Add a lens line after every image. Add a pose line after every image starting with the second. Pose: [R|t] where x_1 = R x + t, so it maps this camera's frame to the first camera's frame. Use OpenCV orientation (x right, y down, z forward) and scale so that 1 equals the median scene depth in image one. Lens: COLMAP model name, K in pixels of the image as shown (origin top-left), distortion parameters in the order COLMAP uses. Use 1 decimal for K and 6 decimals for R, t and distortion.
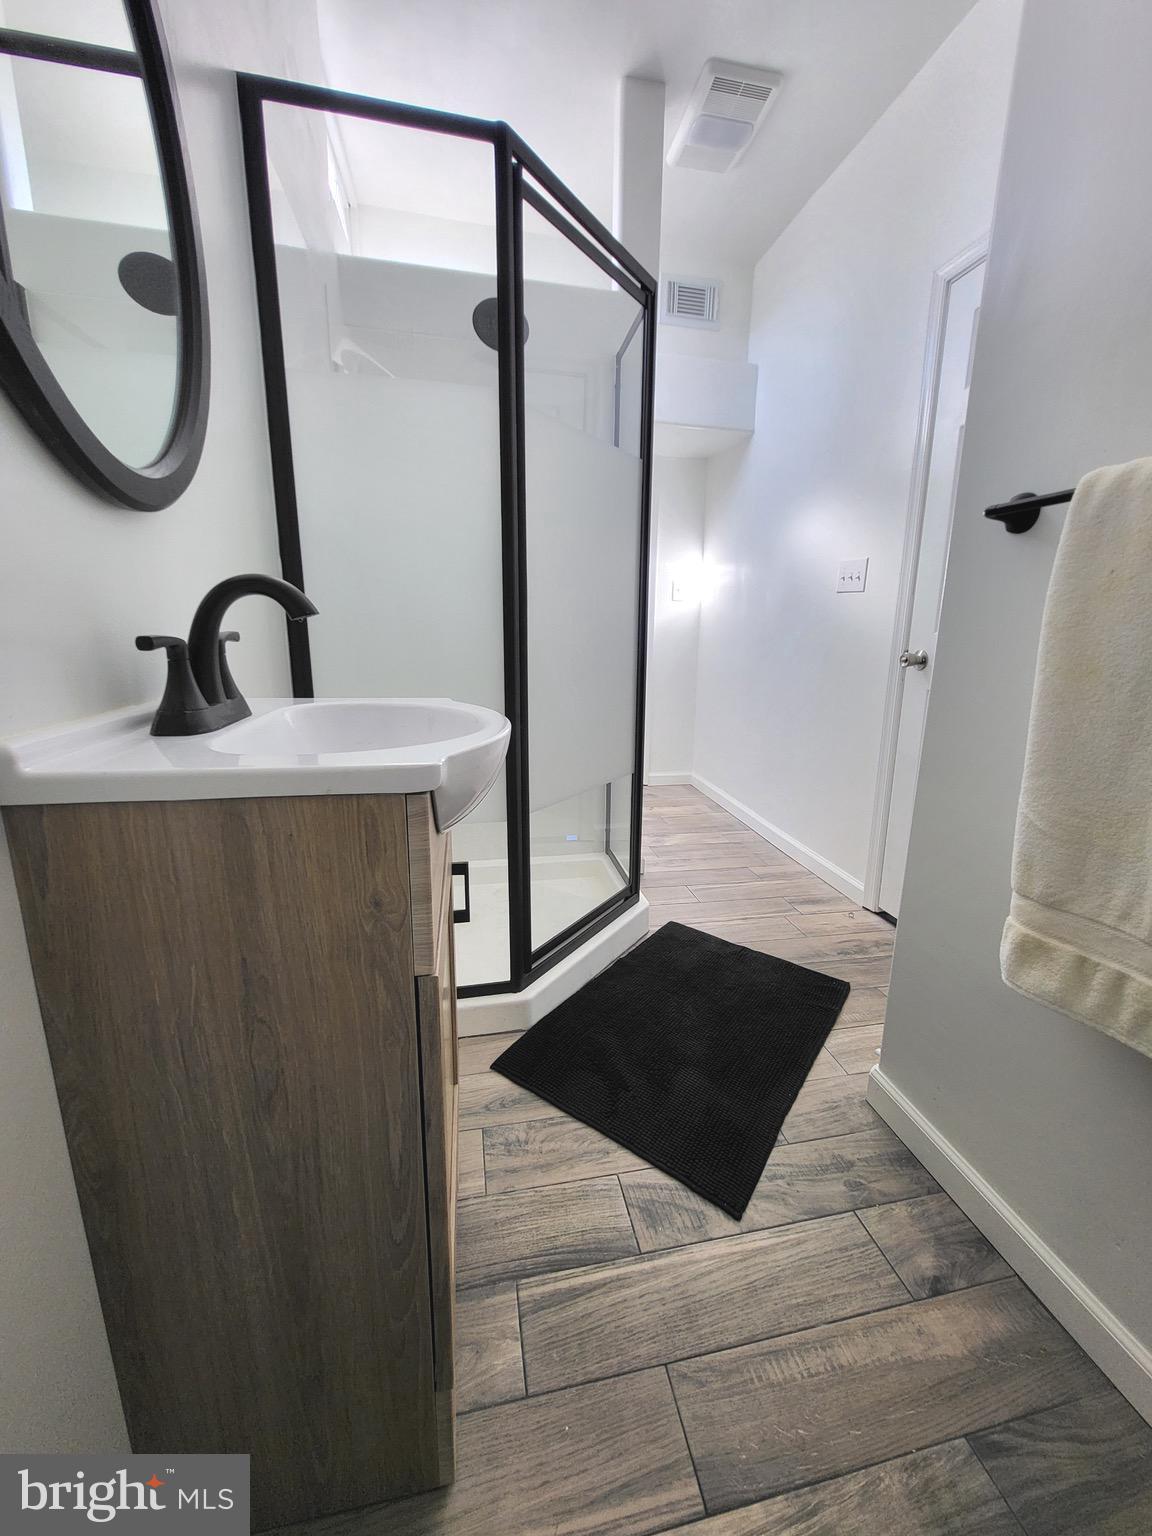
lens RADIAL K [[603.2, 0, 594.9], [0, 603.2, 761.0], [0, 0, 1]] dist [0.000509, -0.002863]
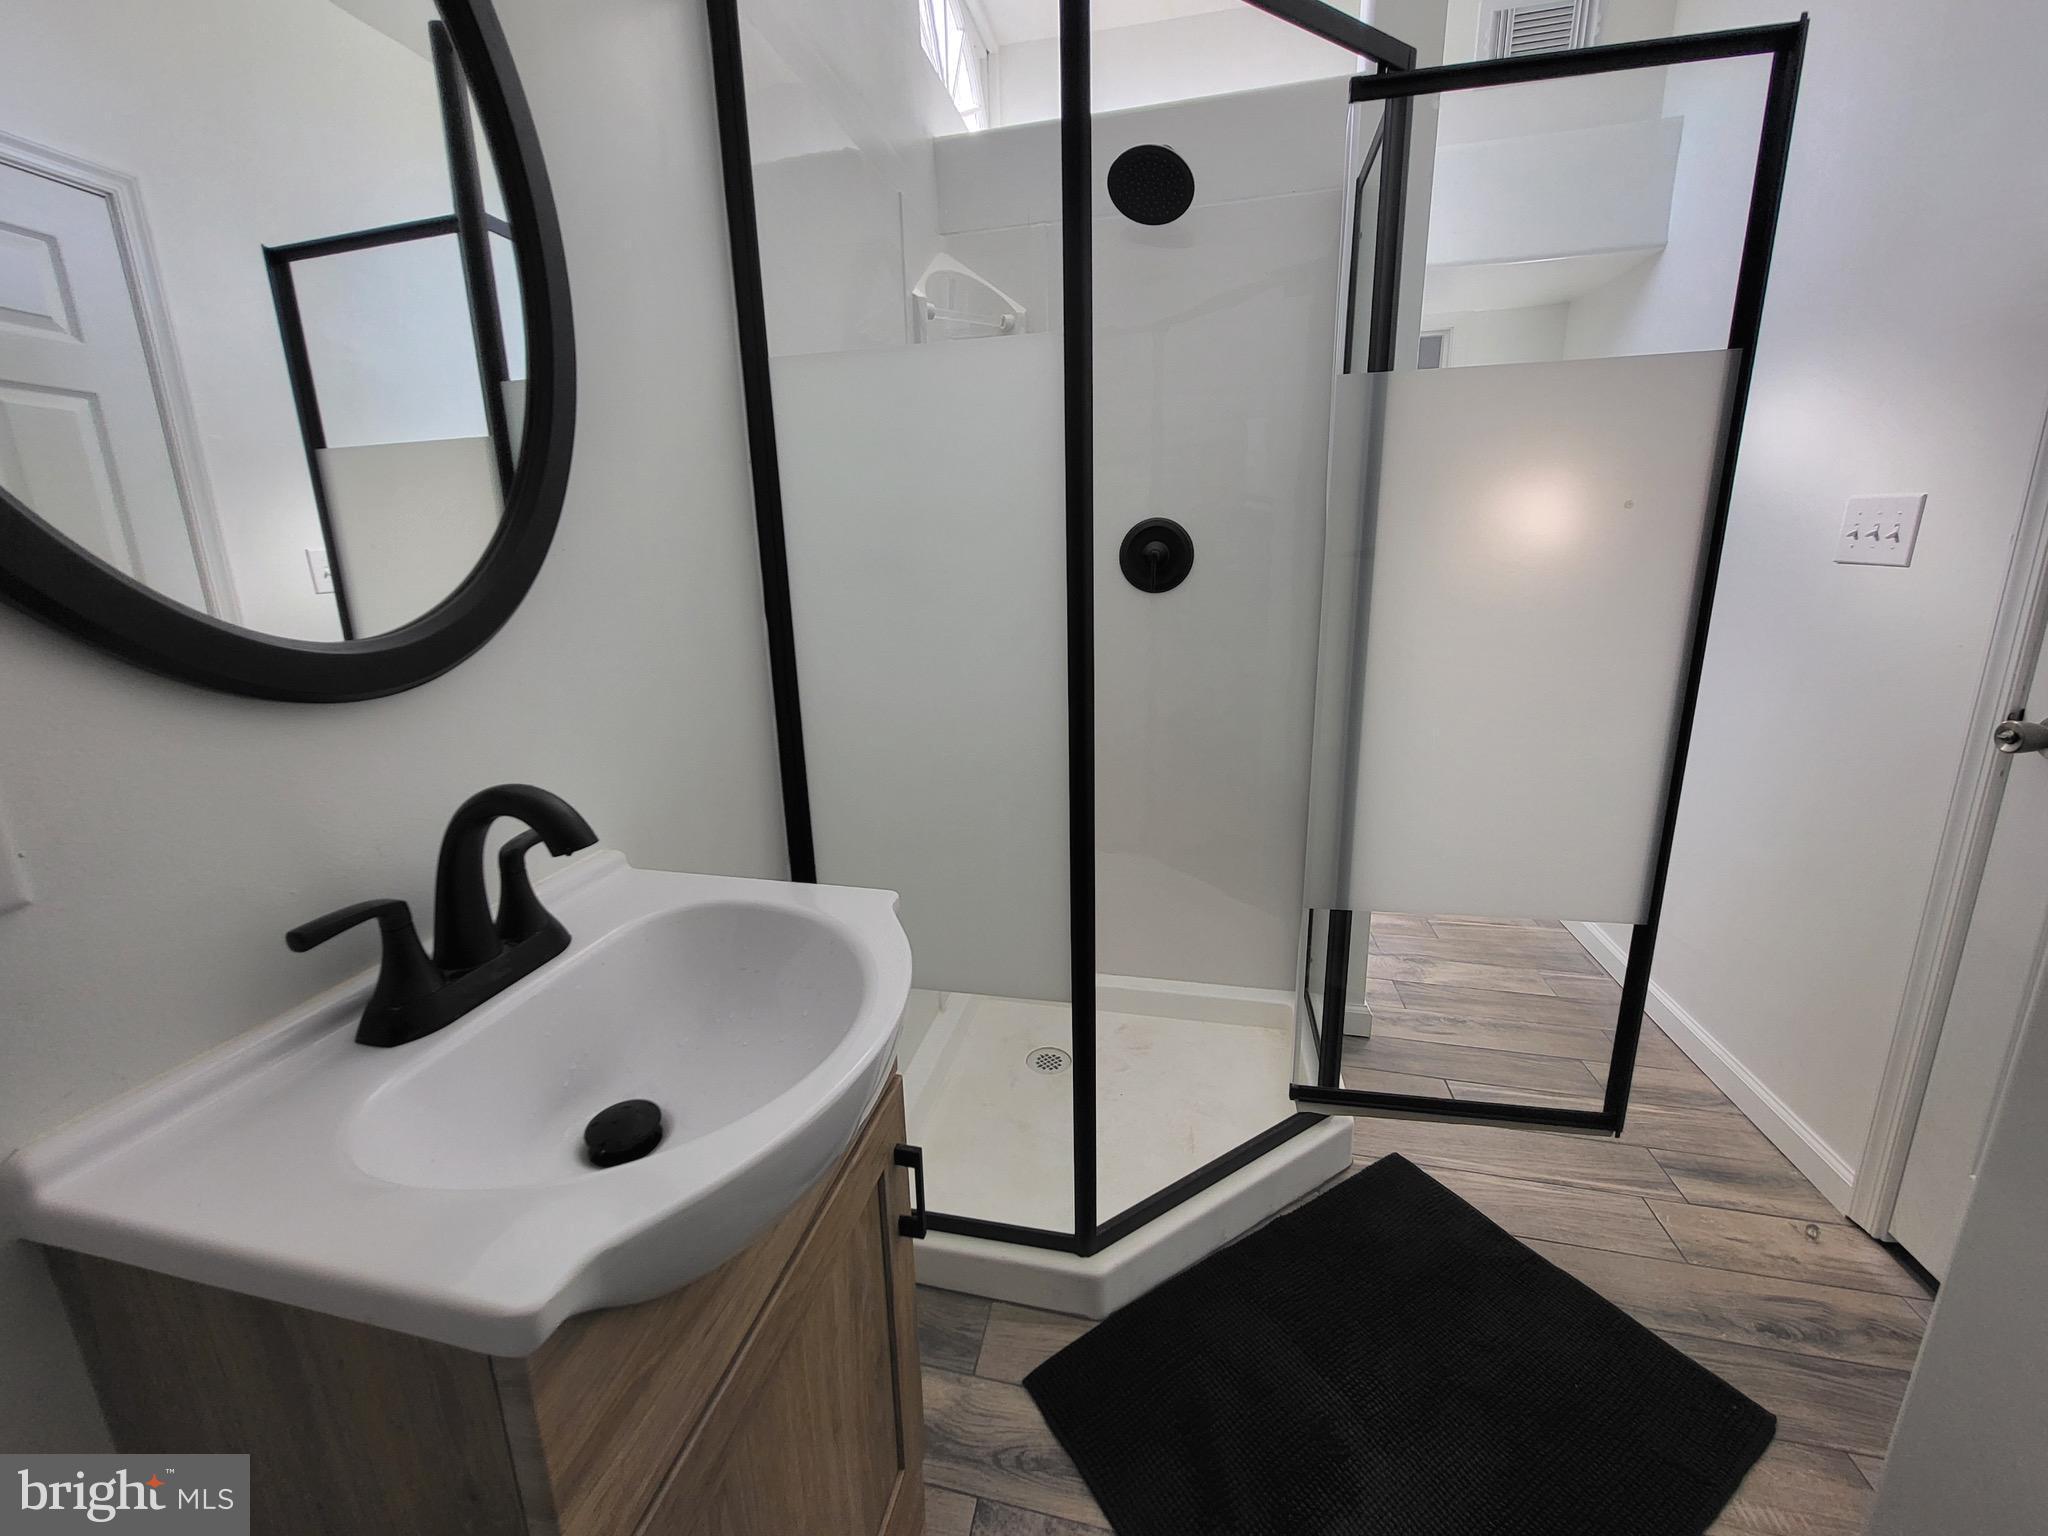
lens RADIAL K [[804.3, 0, 1000.3], [0, 804.3, 754.4], [0, 0, 1]] dist [0.000509, -0.002863]
pose [[0.901389, 0.061055, -0.428683, 0.098311], [-0.051248, 0.998093, 0.034395, -0.137767], [0.429966, -0.009035, 0.902800, 0.152841]]
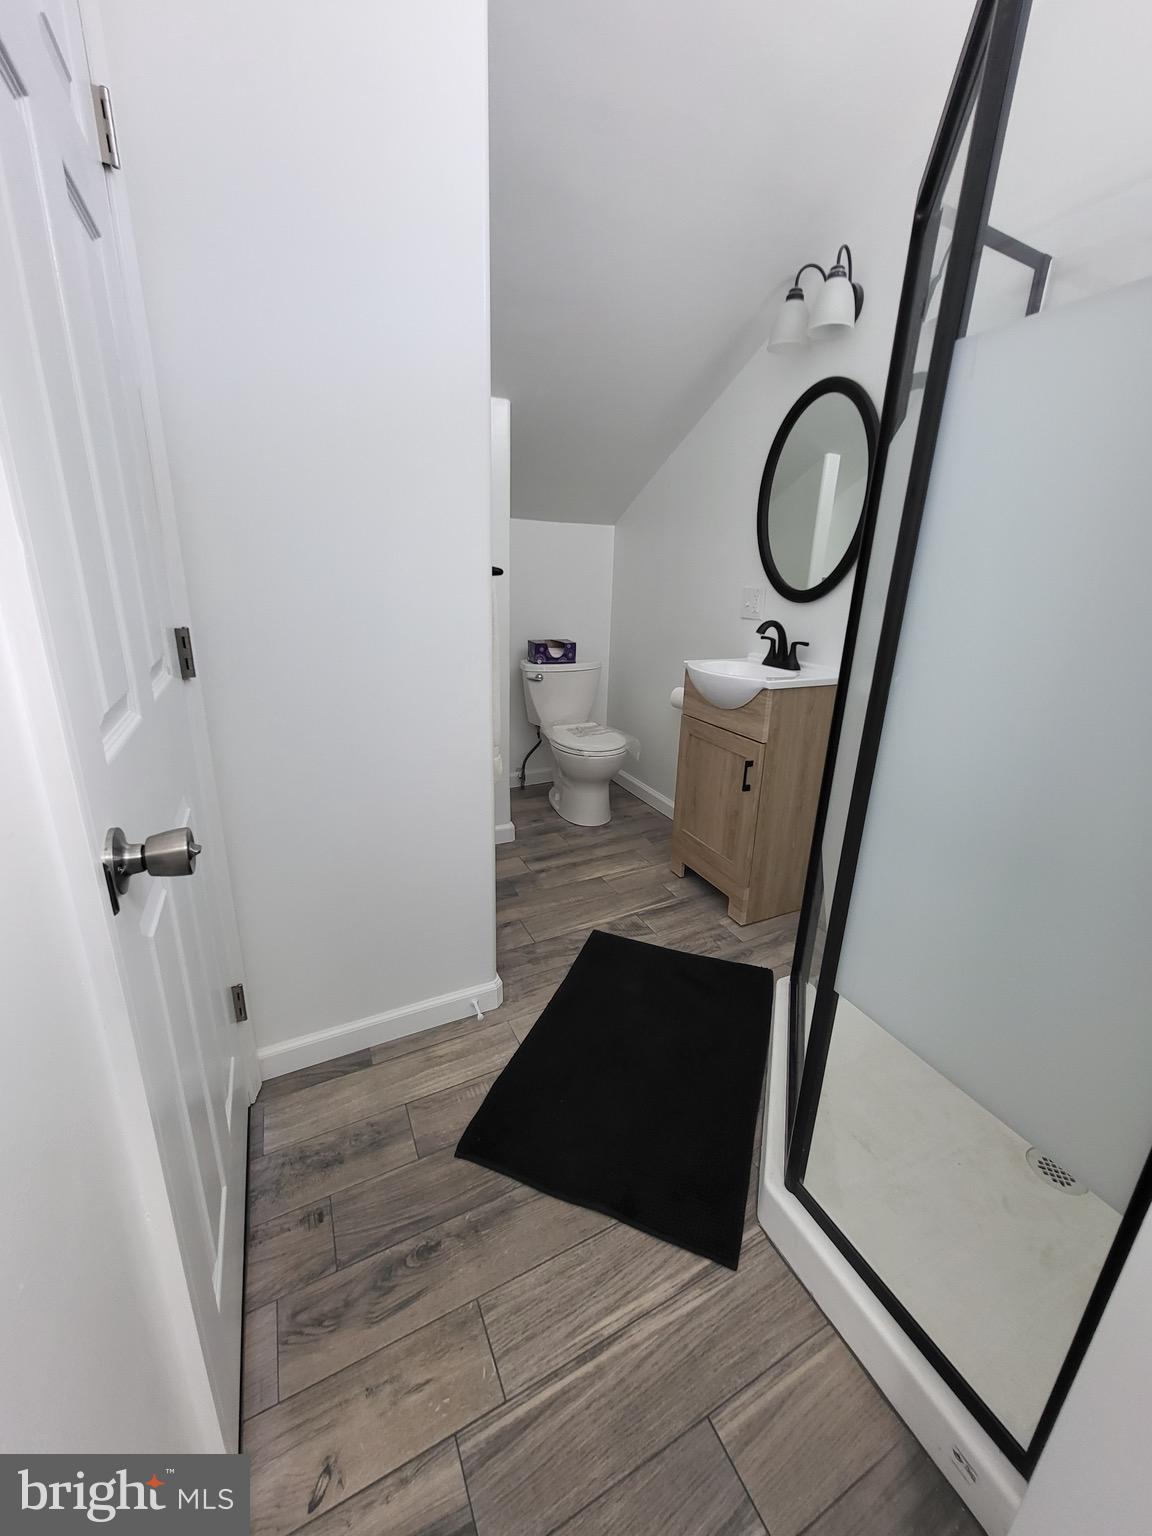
lens RADIAL K [[603.2, 0, 594.9], [0, 603.2, 761.0], [0, 0, 1]] dist [0.000509, -0.002863]
pose [[-0.966589, 0.023410, -0.255262, 0.397239], [-0.108413, 0.865038, 0.489853, -0.383130], [0.232278, 0.501160, -0.833598, 1.290834]]
